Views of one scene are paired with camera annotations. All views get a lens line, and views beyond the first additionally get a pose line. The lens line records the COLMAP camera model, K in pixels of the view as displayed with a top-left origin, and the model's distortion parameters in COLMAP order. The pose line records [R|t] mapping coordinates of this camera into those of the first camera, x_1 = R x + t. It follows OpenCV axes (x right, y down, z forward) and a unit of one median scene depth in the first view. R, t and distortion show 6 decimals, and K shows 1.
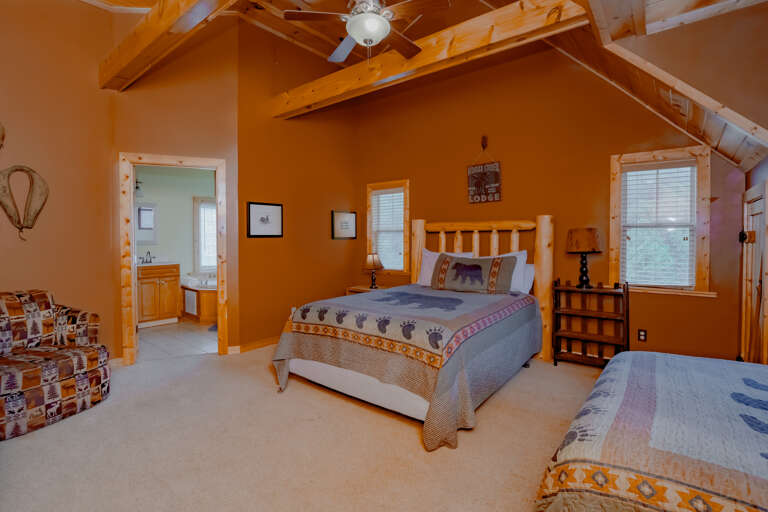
lens RADIAL K [[367.5, 0, 382.7], [0, 367.5, 242.7], [0, 0, 1]] dist [-0.038052, -0.000084]
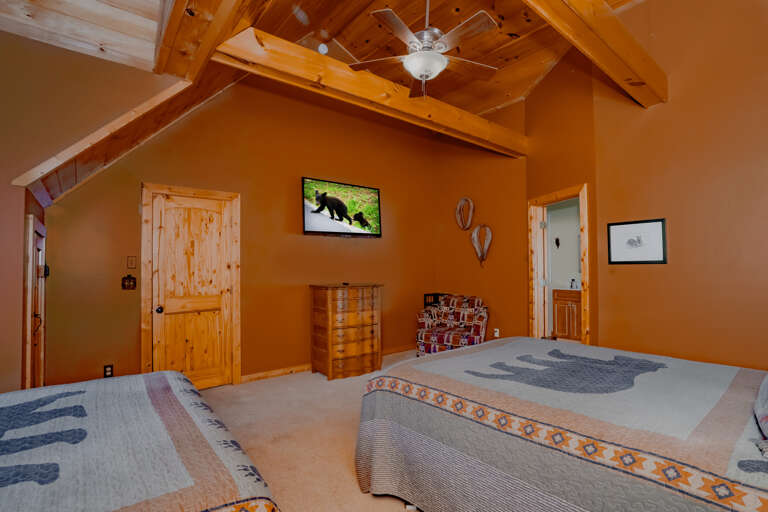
lens RADIAL K [[367.5, 0, 384.9], [0, 367.5, 256.8], [0, 0, 1]] dist [-0.038052, -0.000084]
pose [[-0.211381, -0.022767, -0.977139, 0.587616], [-0.004605, 0.999741, -0.022297, -0.010711], [0.977393, -0.000214, -0.211431, 0.661886]]
